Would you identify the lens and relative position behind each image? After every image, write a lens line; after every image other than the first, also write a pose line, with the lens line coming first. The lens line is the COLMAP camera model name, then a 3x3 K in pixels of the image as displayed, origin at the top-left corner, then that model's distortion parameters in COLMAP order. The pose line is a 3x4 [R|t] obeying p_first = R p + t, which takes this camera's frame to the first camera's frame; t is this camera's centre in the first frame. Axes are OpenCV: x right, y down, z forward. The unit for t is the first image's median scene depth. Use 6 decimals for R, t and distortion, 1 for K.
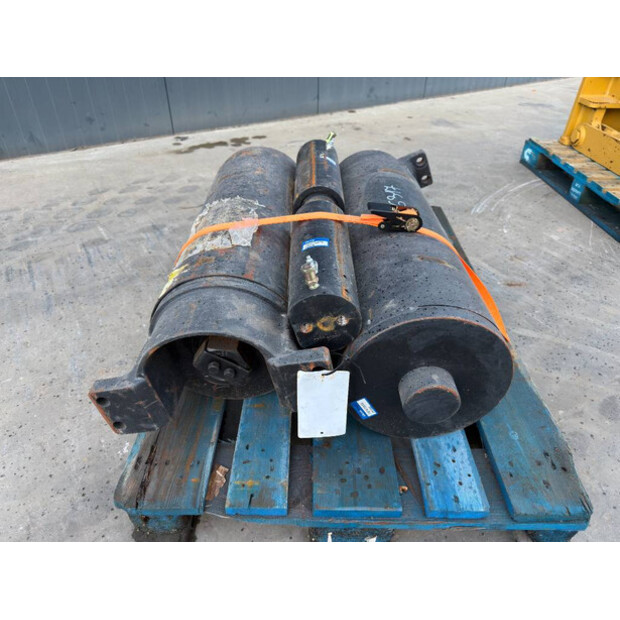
lens RADIAL K [[443.1, 0, 308.8], [0, 443.1, 315.6], [0, 0, 1]] dist [-0.009593, 0.007928]
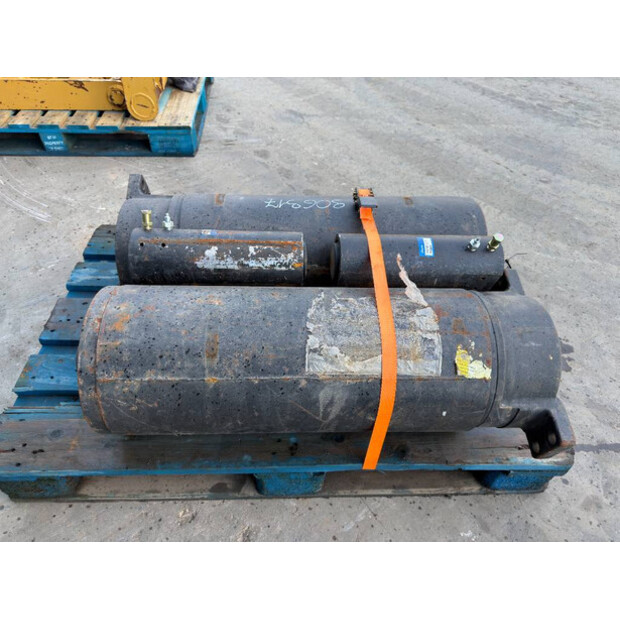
lens RADIAL K [[437.2, 0, 311.5], [0, 437.2, 310.7], [0, 0, 1]] dist [0.039285, -0.053578]
pose [[-0.043074, -0.731141, 0.680866, -0.605213], [0.571831, 0.540786, 0.616894, -0.656722], [-0.819239, 0.415913, 0.394795, 0.600227]]
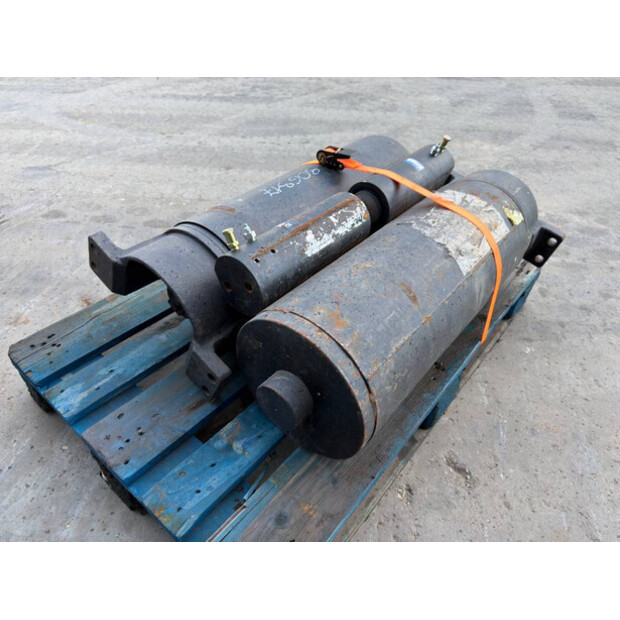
lens RADIAL K [[437.2, 0, 311.5], [0, 437.2, 310.7], [0, 0, 1]] dist [0.039285, -0.053578]
pose [[-0.771147, -0.445980, 0.454350, -0.395977], [0.354396, 0.292163, 0.888281, -0.950516], [-0.528900, 0.846016, -0.067247, 1.147904]]
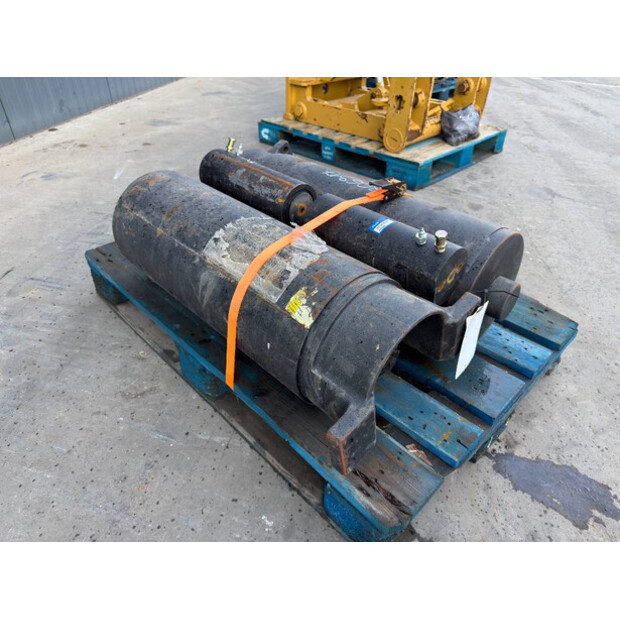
lens RADIAL K [[437.2, 0, 311.5], [0, 437.2, 310.7], [0, 0, 1]] dist [0.039285, -0.053578]
pose [[0.708555, -0.420574, 0.566628, -0.580476], [0.421592, 0.896220, 0.138019, -0.136424], [-0.565871, 0.141092, 0.812332, 0.159645]]
